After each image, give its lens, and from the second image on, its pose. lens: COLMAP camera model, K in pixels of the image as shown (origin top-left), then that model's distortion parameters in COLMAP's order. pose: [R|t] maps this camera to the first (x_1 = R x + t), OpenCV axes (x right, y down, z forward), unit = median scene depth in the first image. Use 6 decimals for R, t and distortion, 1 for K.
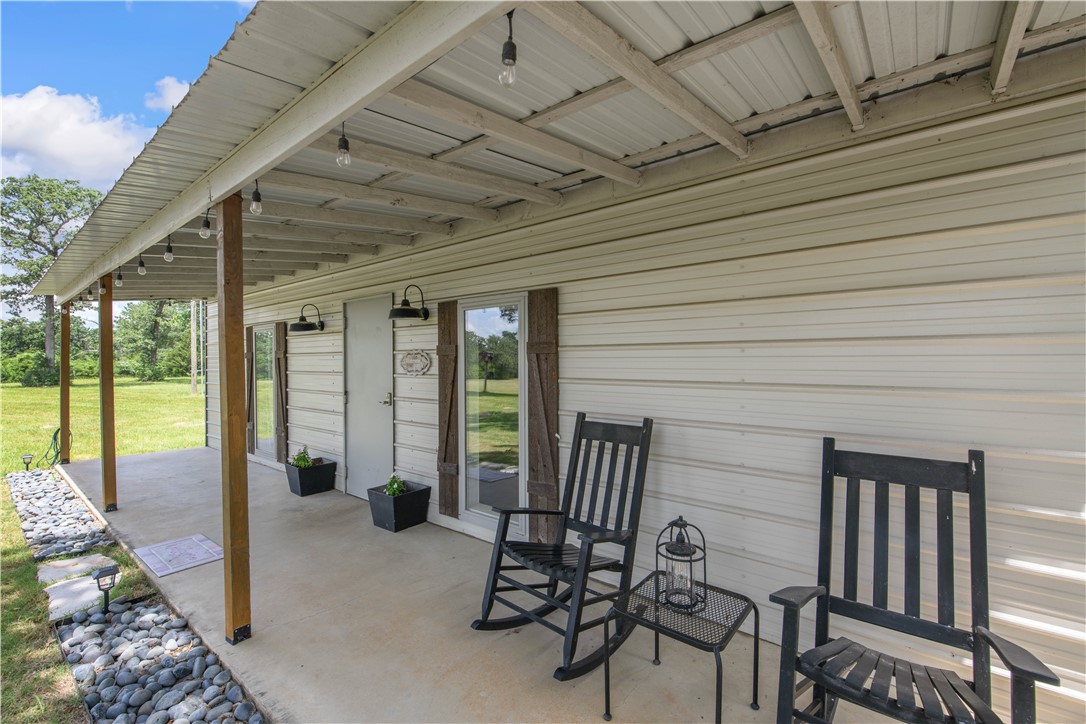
lens RADIAL K [[463.5, 0, 548.0], [0, 463.5, 365.1], [0, 0, 1]] dist [0.009261, -0.000739]
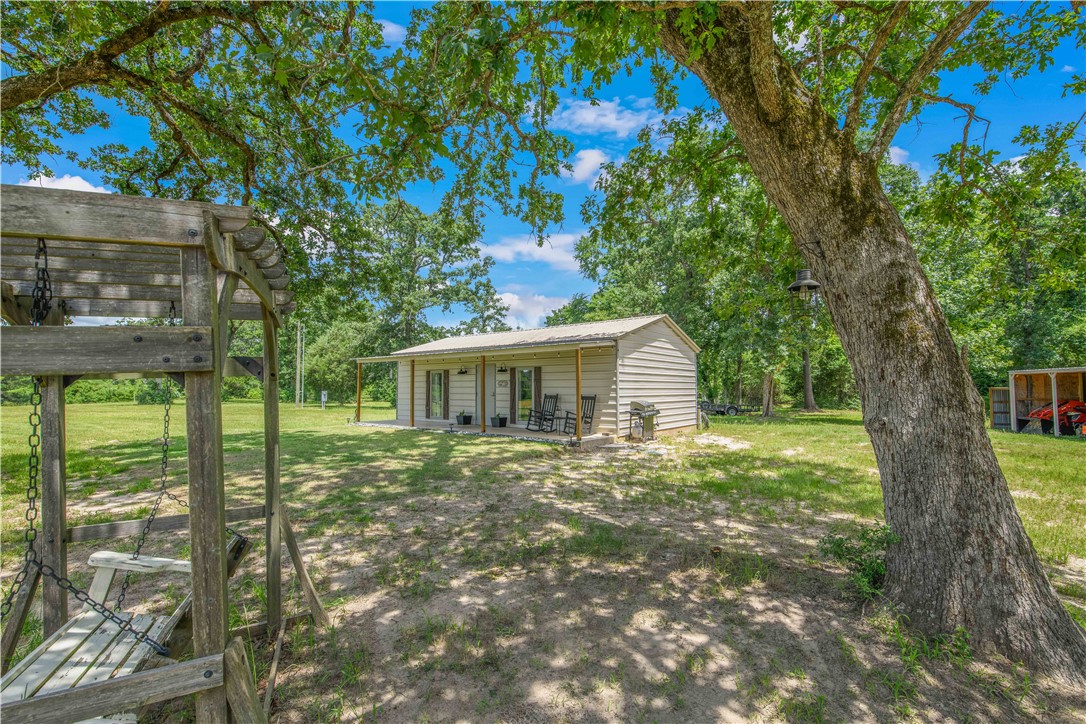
lens RADIAL K [[463.5, 0, 548.0], [0, 463.5, 365.1], [0, 0, 1]] dist [0.009261, -0.000739]
pose [[0.999919, 0.001839, 0.012580, 0.025143], [-0.001145, 0.998486, -0.055000, 0.050045], [-0.012662, 0.054981, 0.998407, -2.716543]]
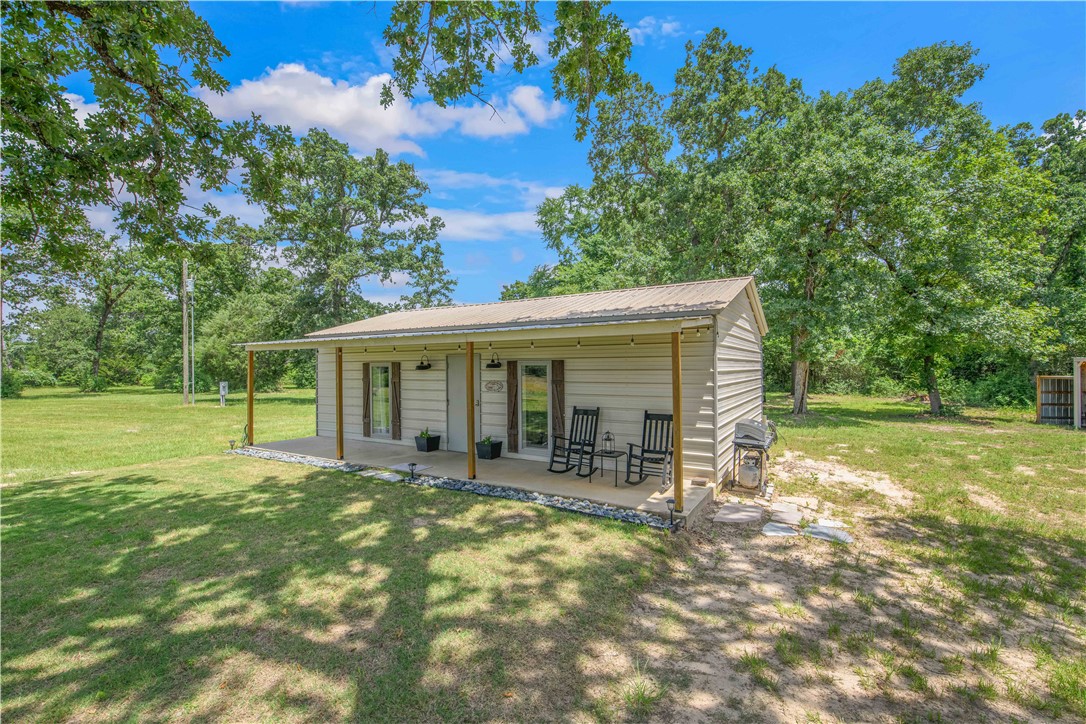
lens RADIAL K [[463.5, 0, 548.0], [0, 463.5, 365.1], [0, 0, 1]] dist [0.009261, -0.000739]
pose [[0.990380, -0.004608, 0.138298, -0.344016], [0.005943, 0.999940, -0.009245, -0.088085], [-0.138247, 0.009978, 0.990348, -1.281132]]
